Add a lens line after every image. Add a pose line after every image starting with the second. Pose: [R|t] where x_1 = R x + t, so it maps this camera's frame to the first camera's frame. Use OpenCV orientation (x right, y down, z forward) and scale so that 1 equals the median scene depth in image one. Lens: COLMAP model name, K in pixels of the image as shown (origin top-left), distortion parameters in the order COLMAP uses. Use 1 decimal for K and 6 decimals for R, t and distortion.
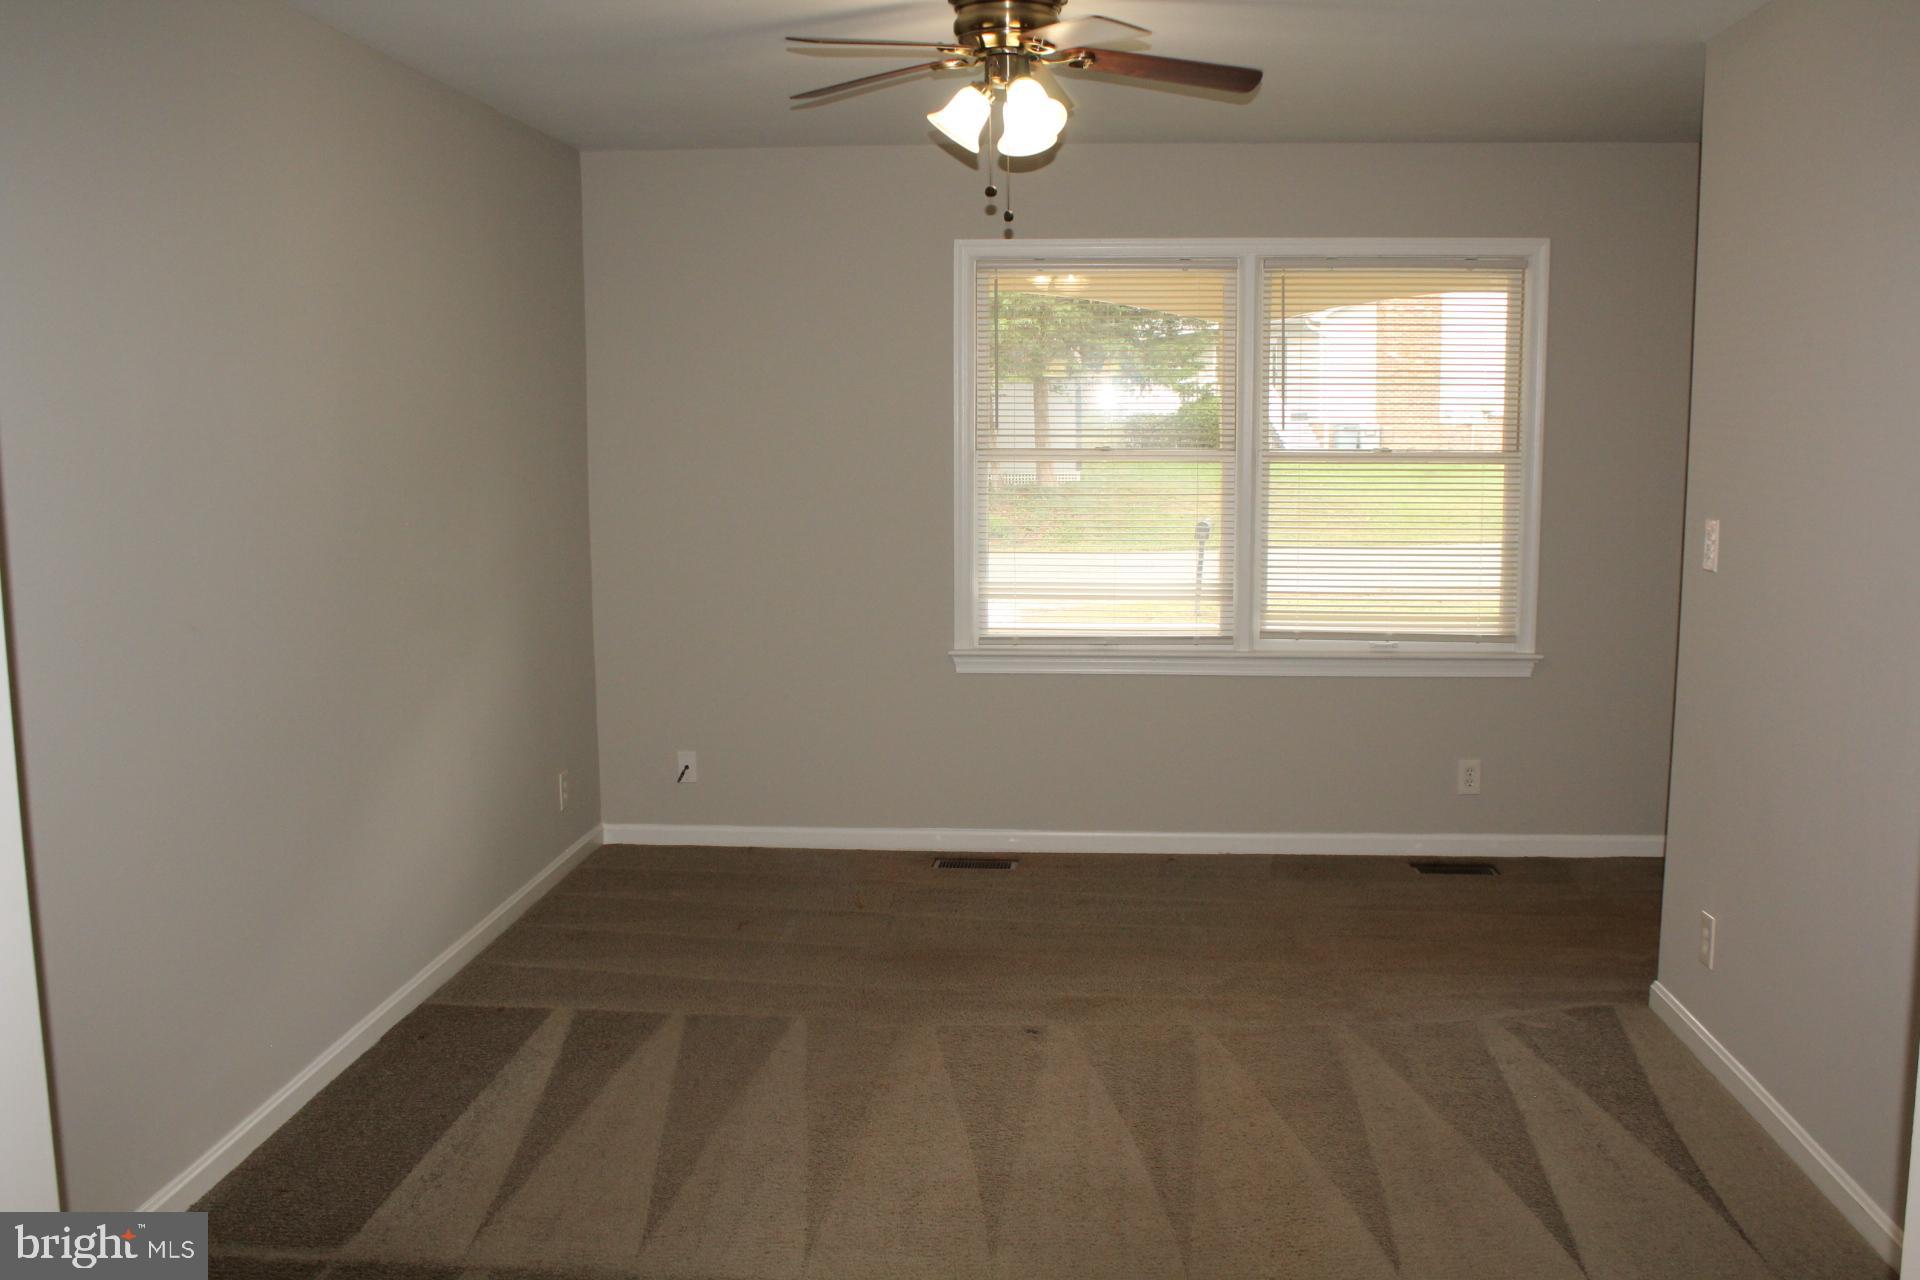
lens RADIAL K [[1747.7, 0, 960.0], [0, 1747.7, 640.0], [0, 0, 1]] dist [-0.140657, 0.081819]
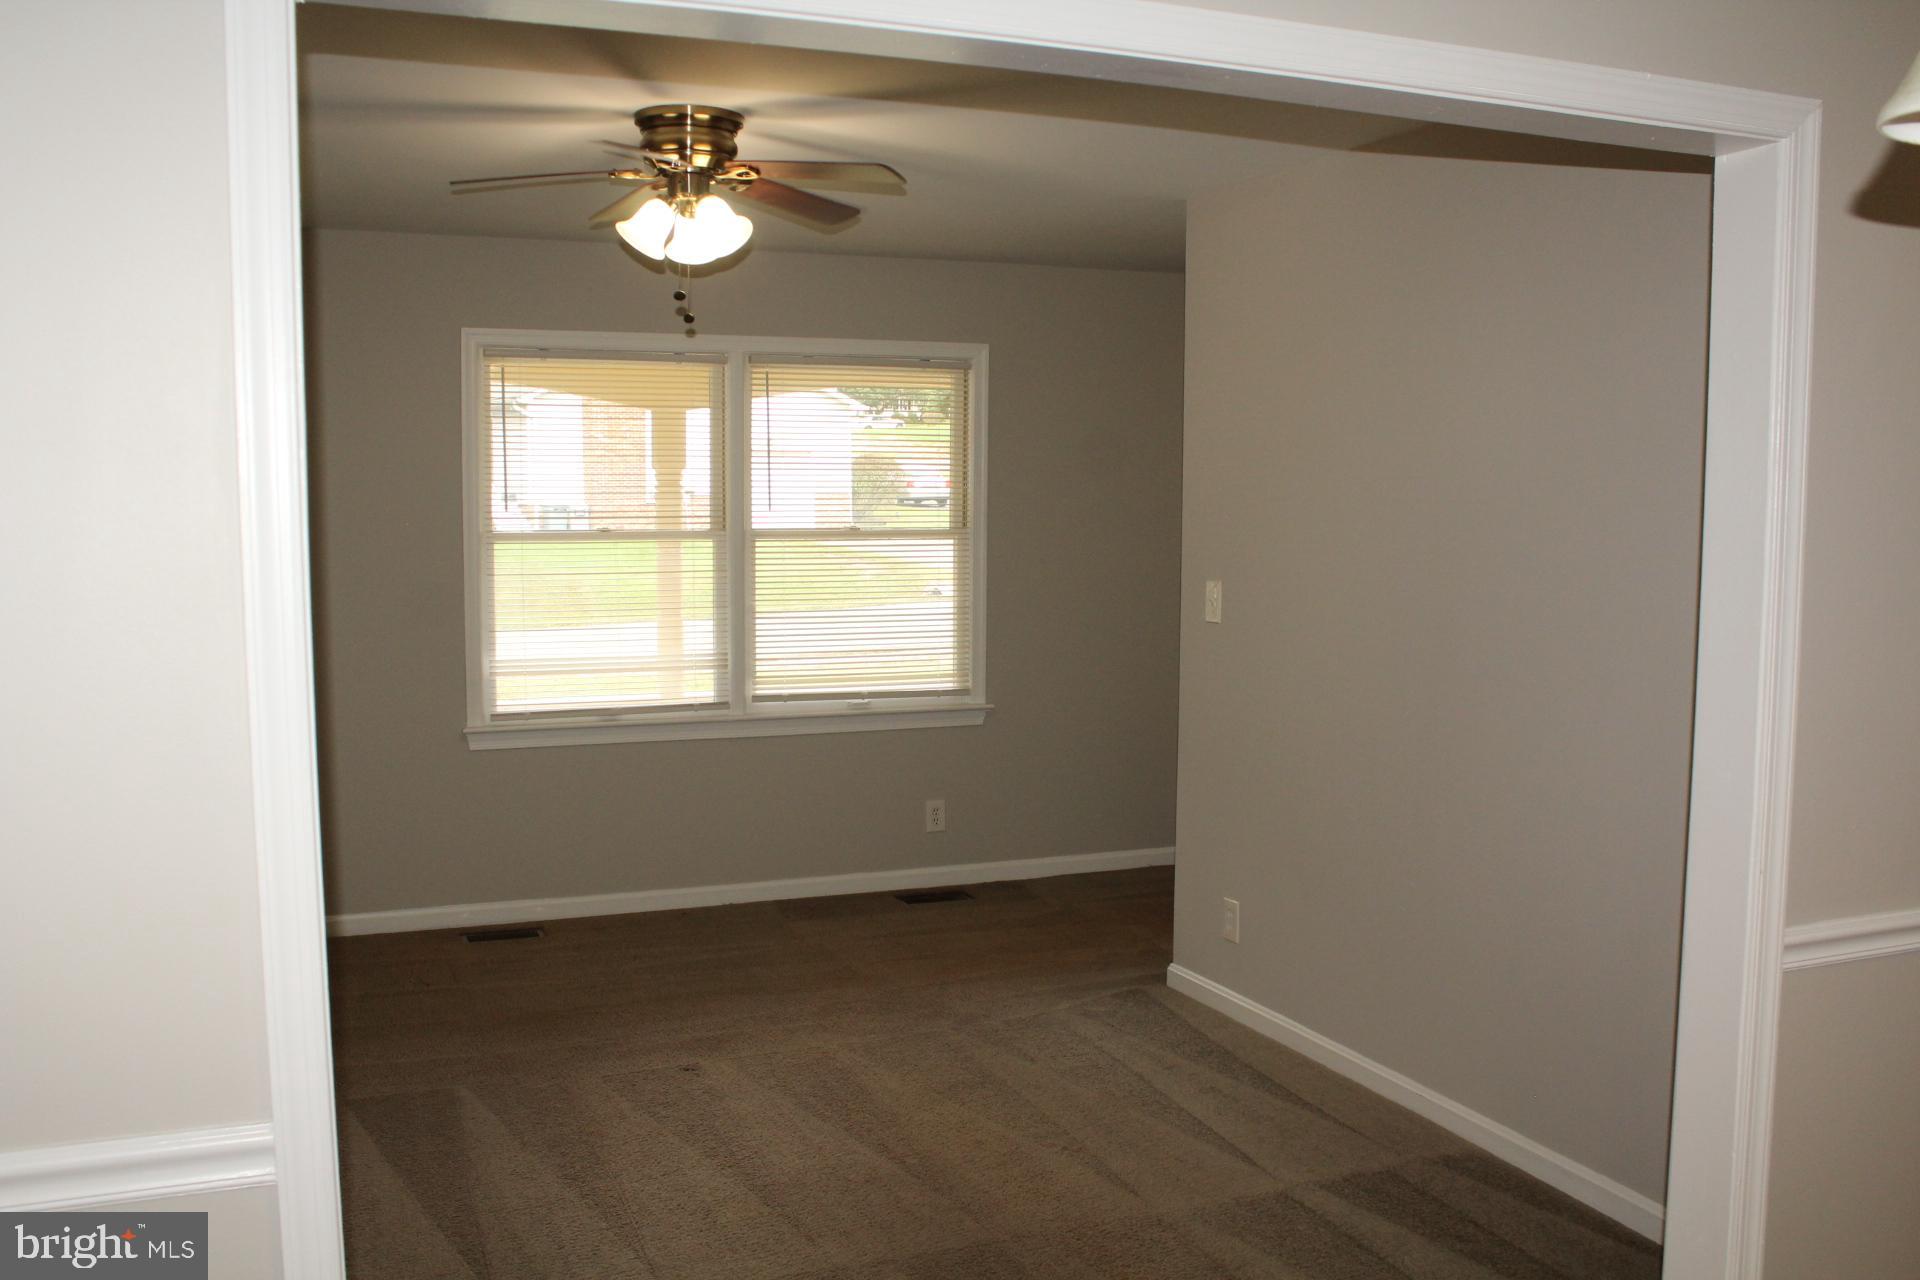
lens RADIAL K [[1747.7, 0, 960.0], [0, 1747.7, 640.0], [0, 0, 1]] dist [-0.140657, 0.081819]
pose [[0.892476, -0.032384, 0.449930, -0.201991], [0.053245, 0.998010, -0.033784, 0.003906], [-0.447941, 0.054108, 0.892425, -0.031263]]
